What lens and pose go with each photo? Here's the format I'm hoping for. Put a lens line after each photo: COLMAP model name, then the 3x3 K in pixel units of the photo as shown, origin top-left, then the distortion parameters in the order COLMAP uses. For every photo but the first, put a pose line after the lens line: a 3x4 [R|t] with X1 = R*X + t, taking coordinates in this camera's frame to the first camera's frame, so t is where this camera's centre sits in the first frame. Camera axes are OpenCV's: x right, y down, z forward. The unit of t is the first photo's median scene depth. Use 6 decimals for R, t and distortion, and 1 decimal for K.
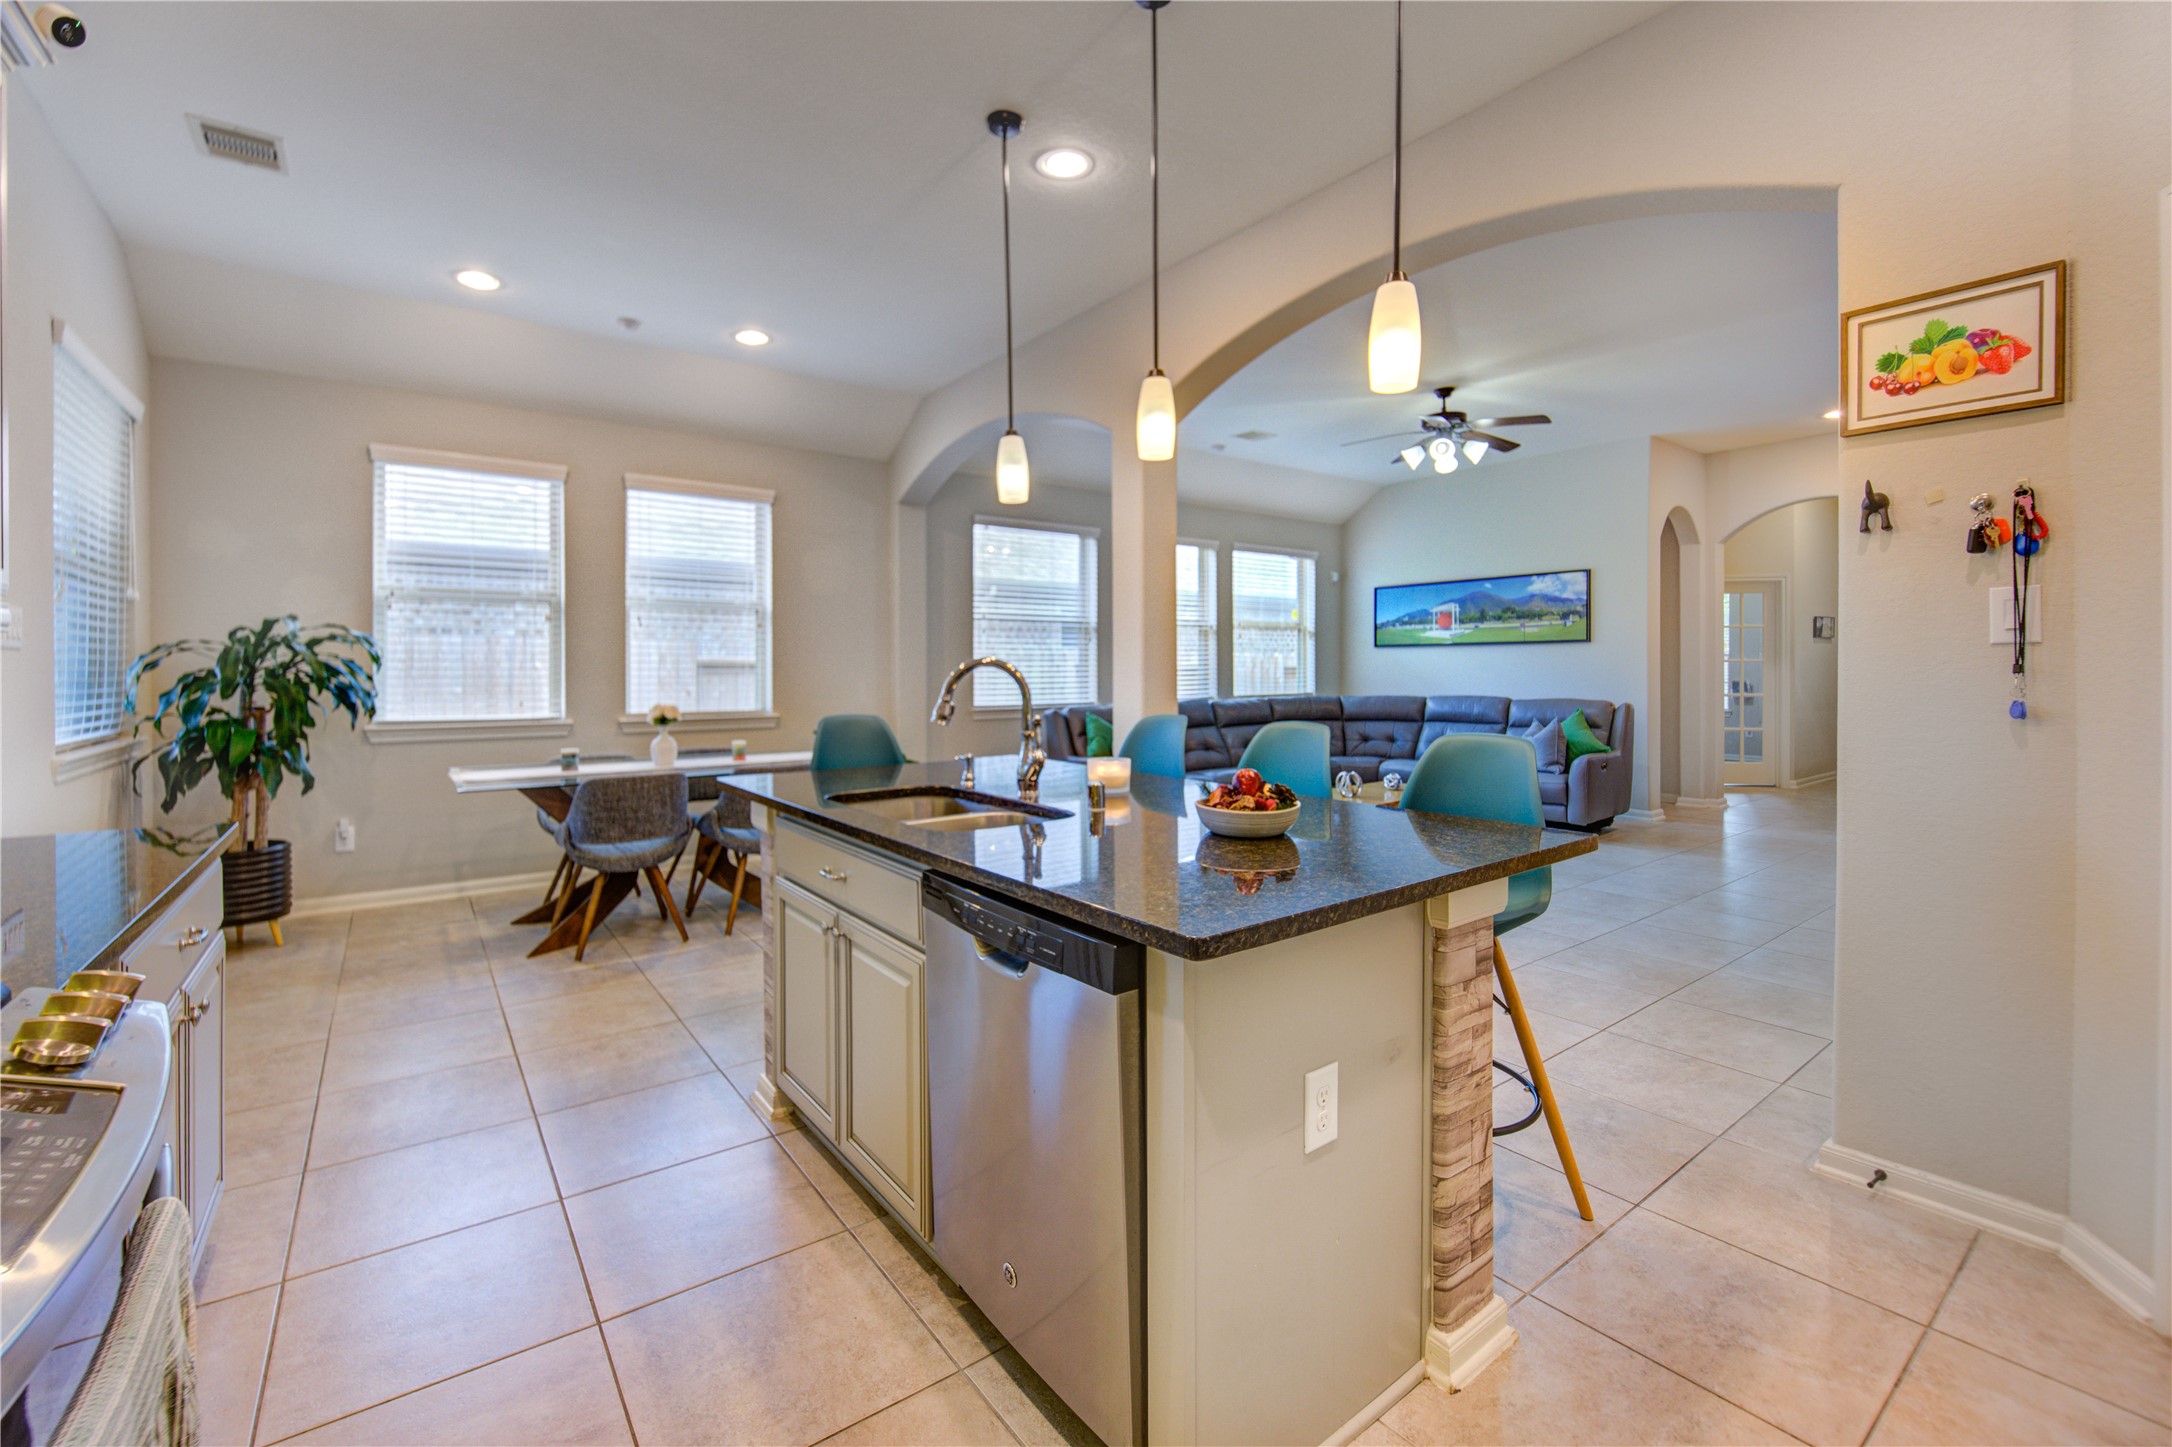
lens RADIAL K [[913.6, 0, 1086.0], [0, 913.6, 723.5], [0, 0, 1]] dist [-0.000023, -0.007733]
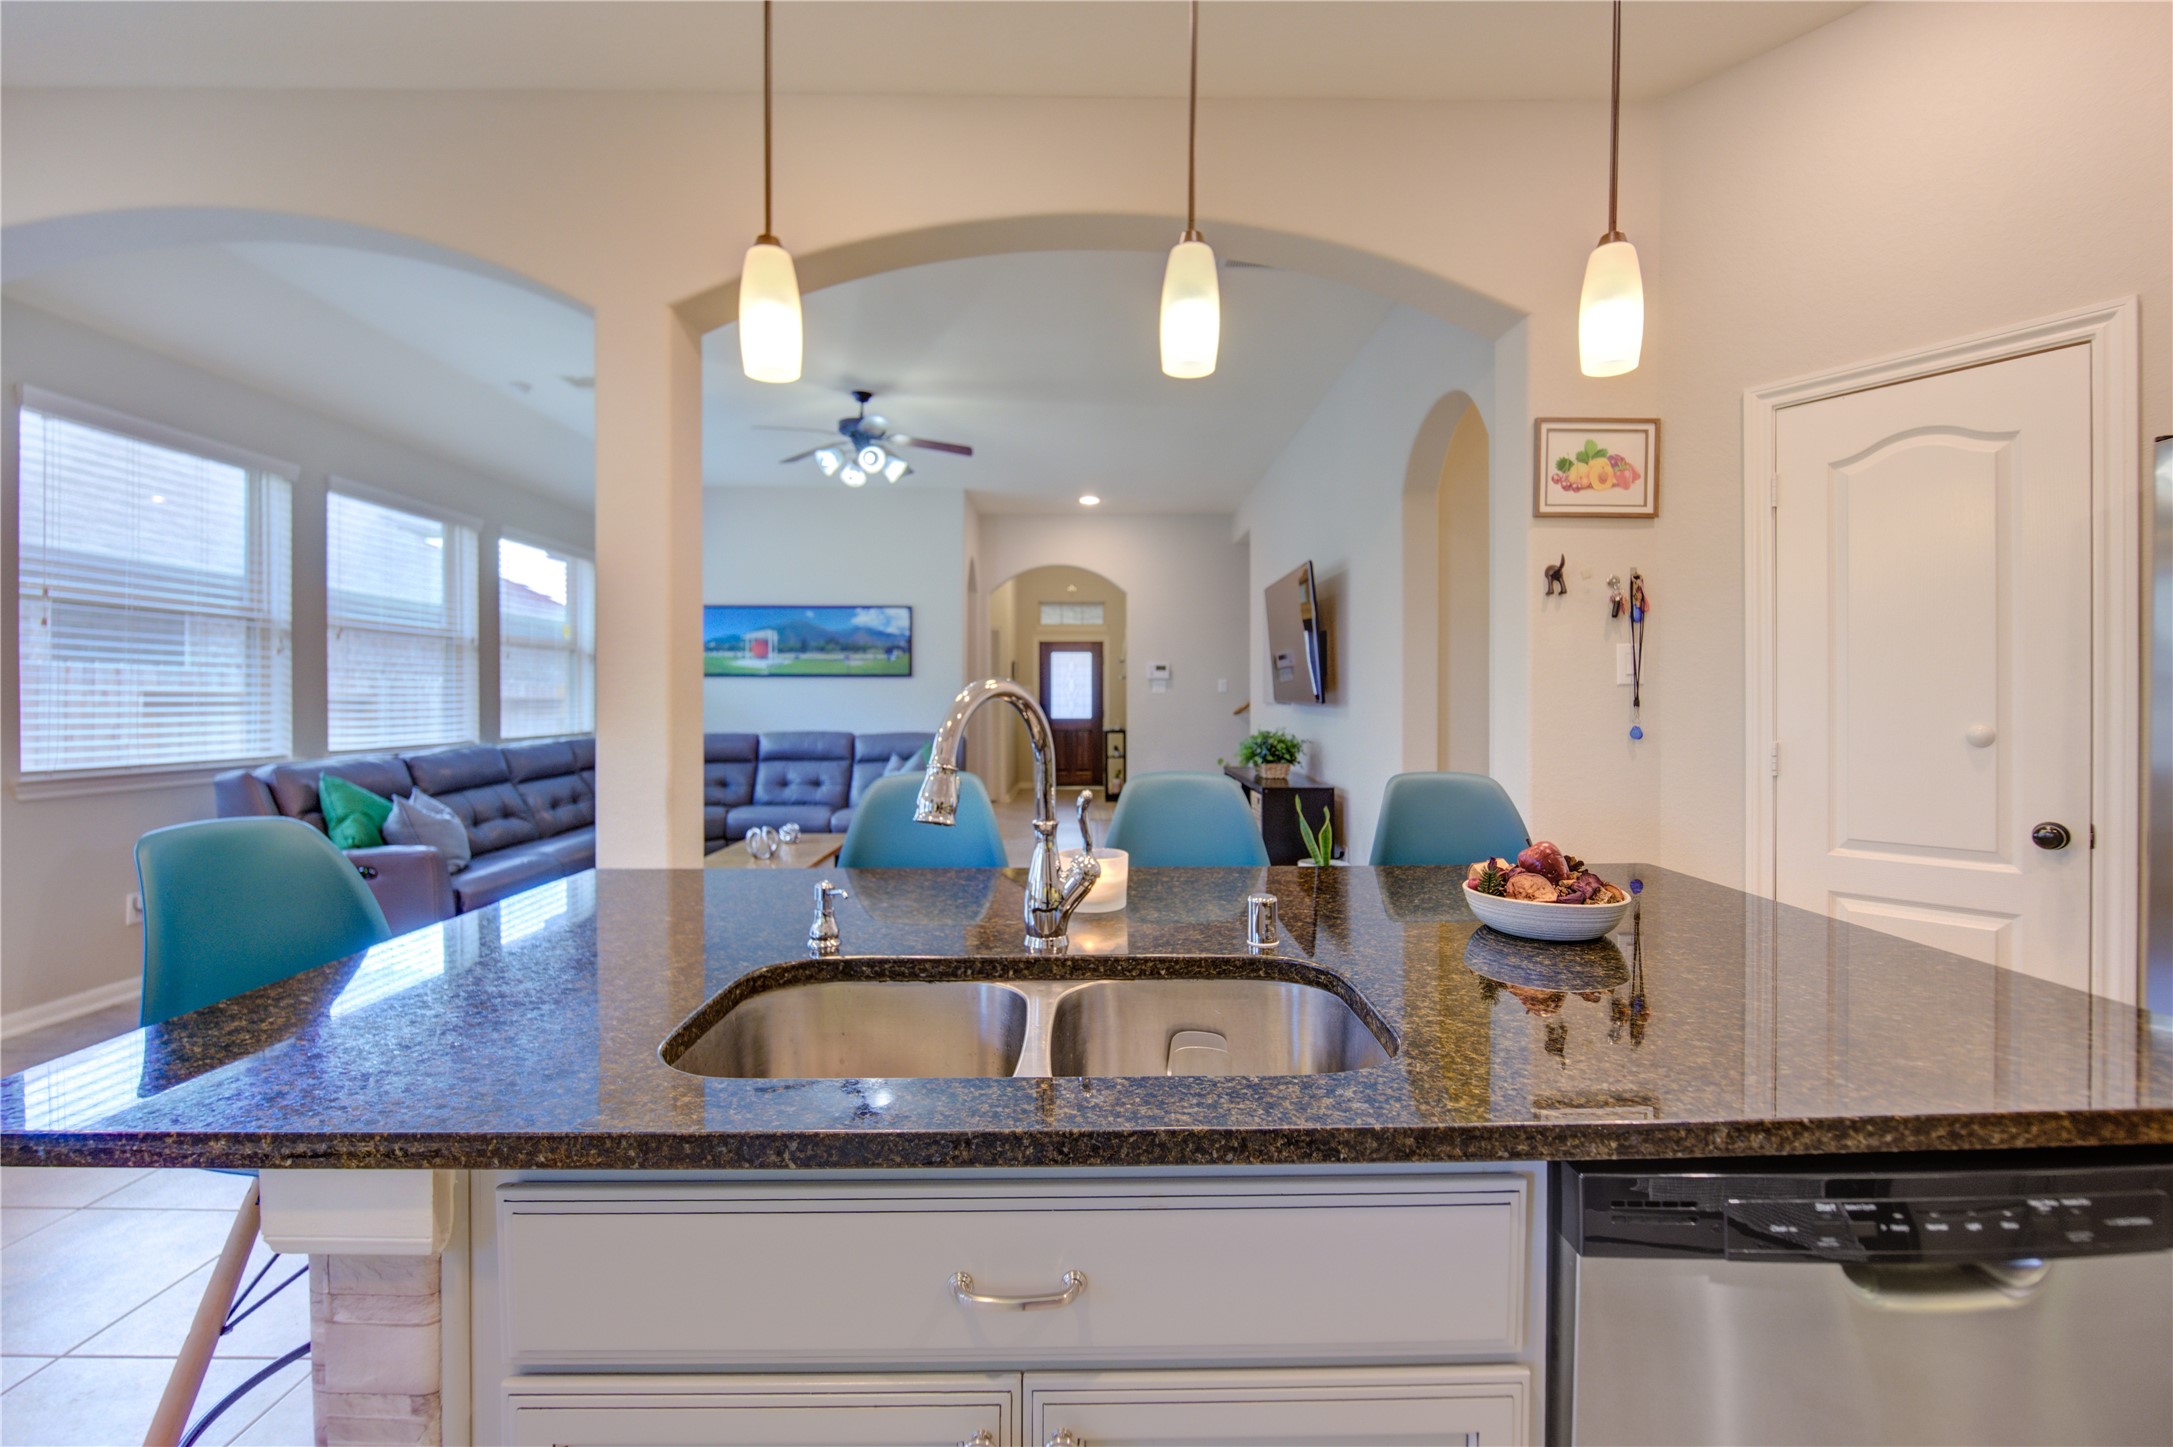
lens RADIAL K [[914.0, 0, 1086.5], [0, 914.0, 723.5], [0, 0, 1]] dist [-0.000023, -0.007733]
pose [[0.588815, -0.013519, 0.808155, -0.194206], [0.043639, 0.998933, -0.015085, -0.014551], [-0.807089, 0.044149, 0.588777, 0.277155]]
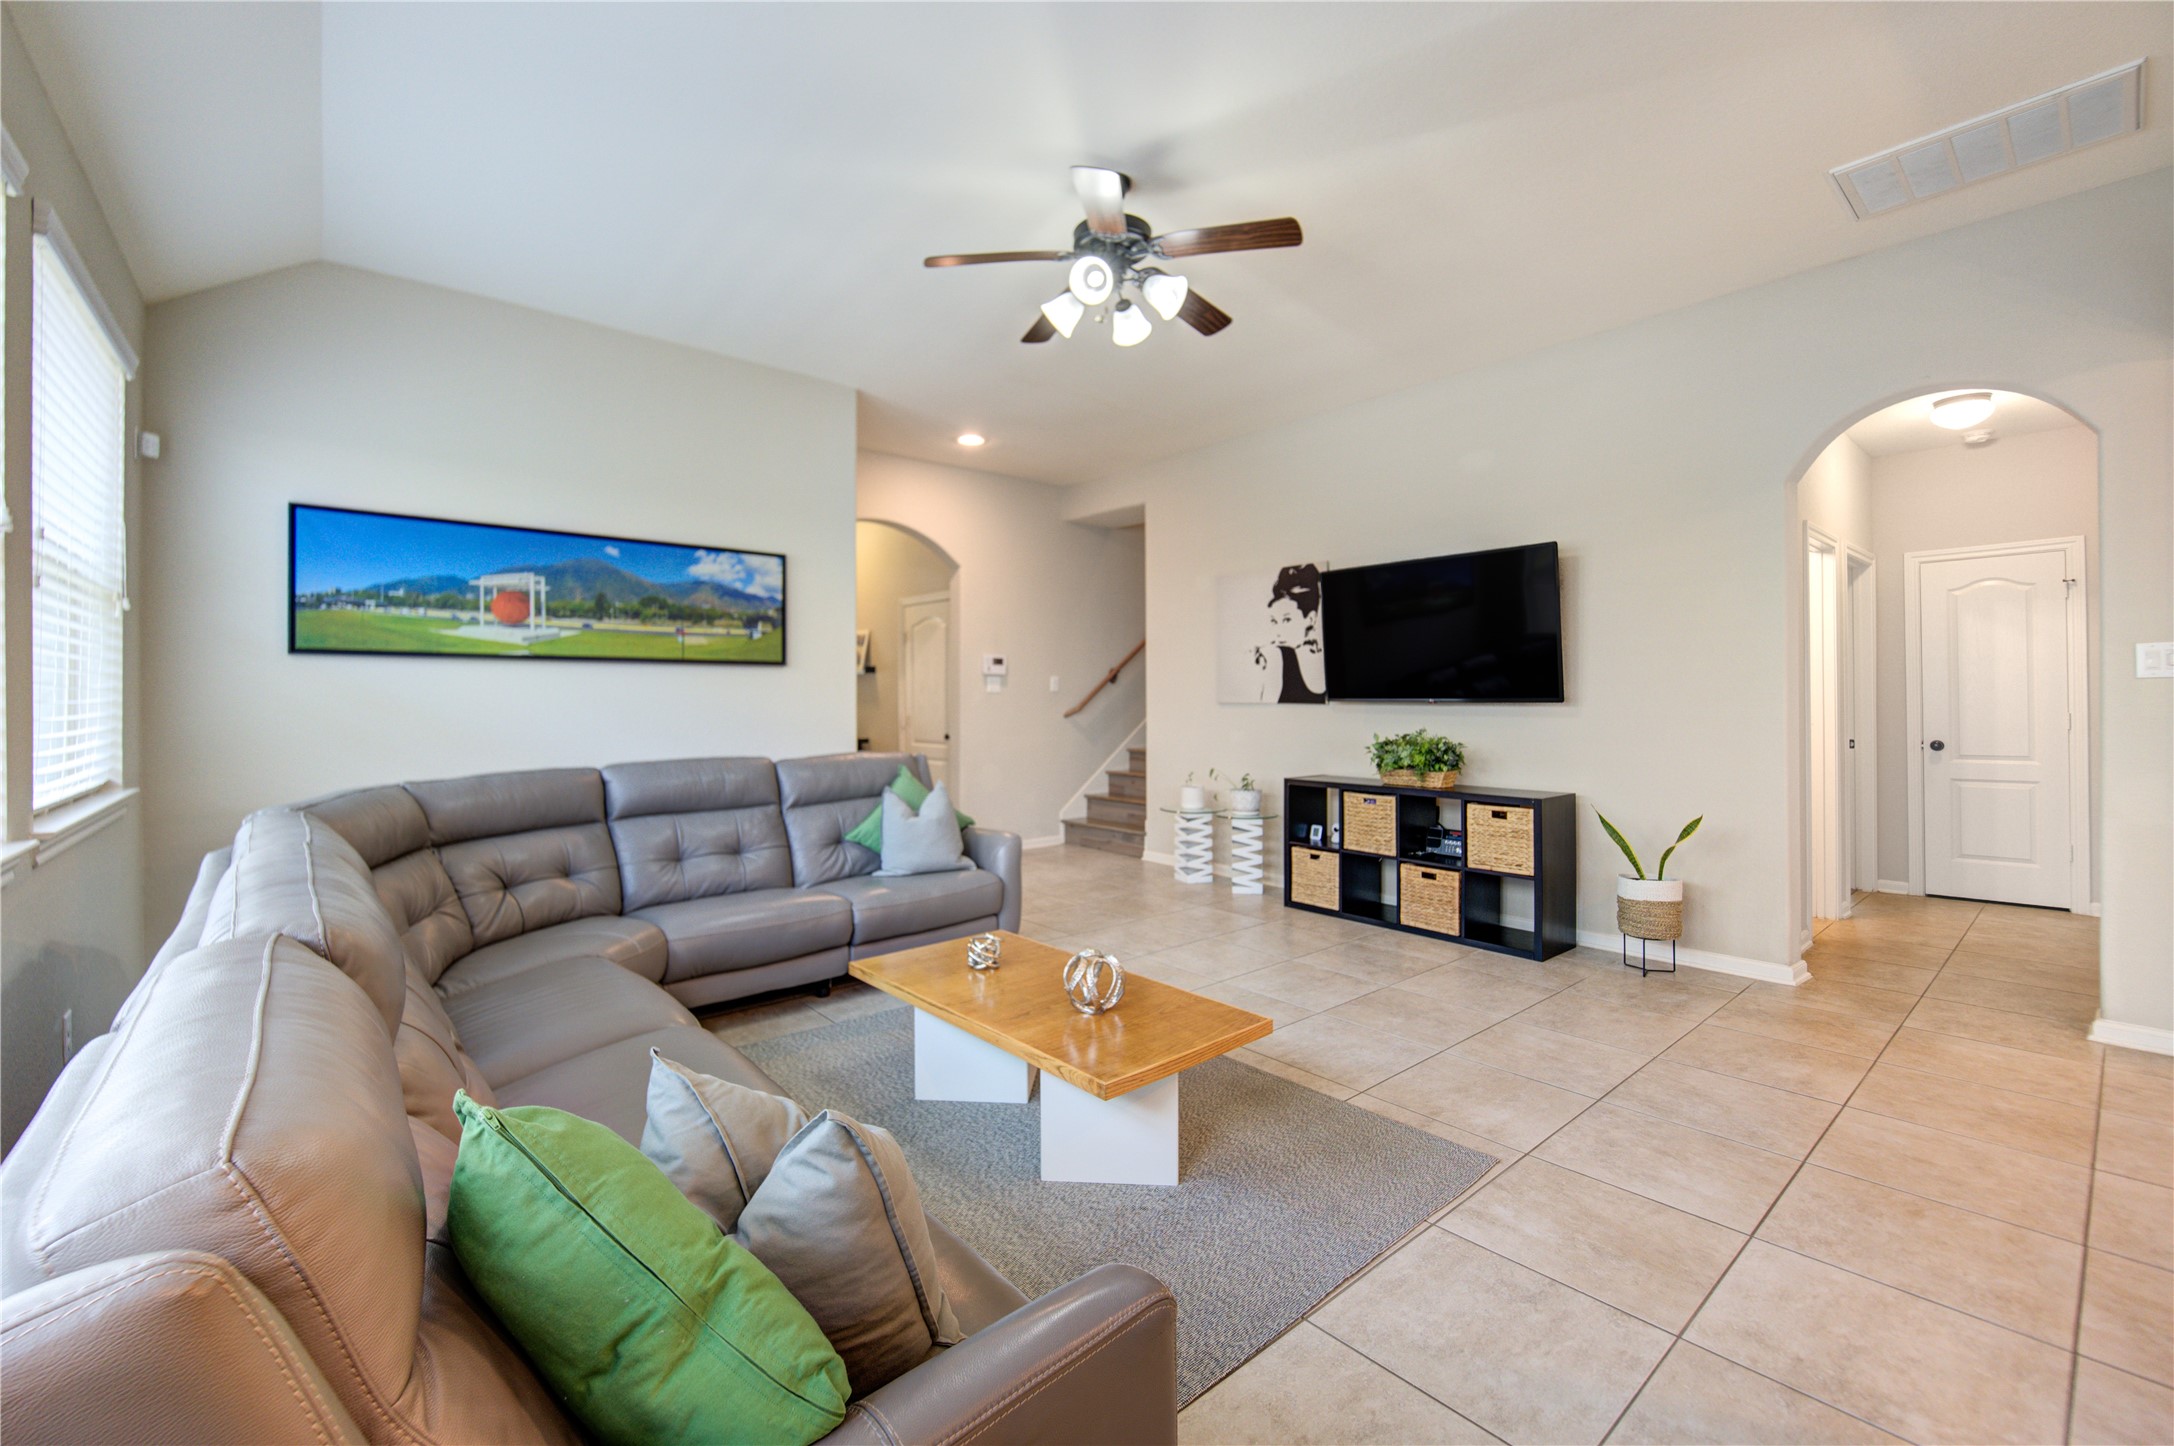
lens RADIAL K [[881.2, 0, 1087.0], [0, 881.2, 723.0], [0, 0, 1]] dist [0.010320, -0.000001]
pose [[-0.014948, -0.019434, 0.999699, -0.104903], [0.063248, 0.997790, 0.020343, -0.054945], [-0.997886, 0.063533, -0.013686, 0.926608]]
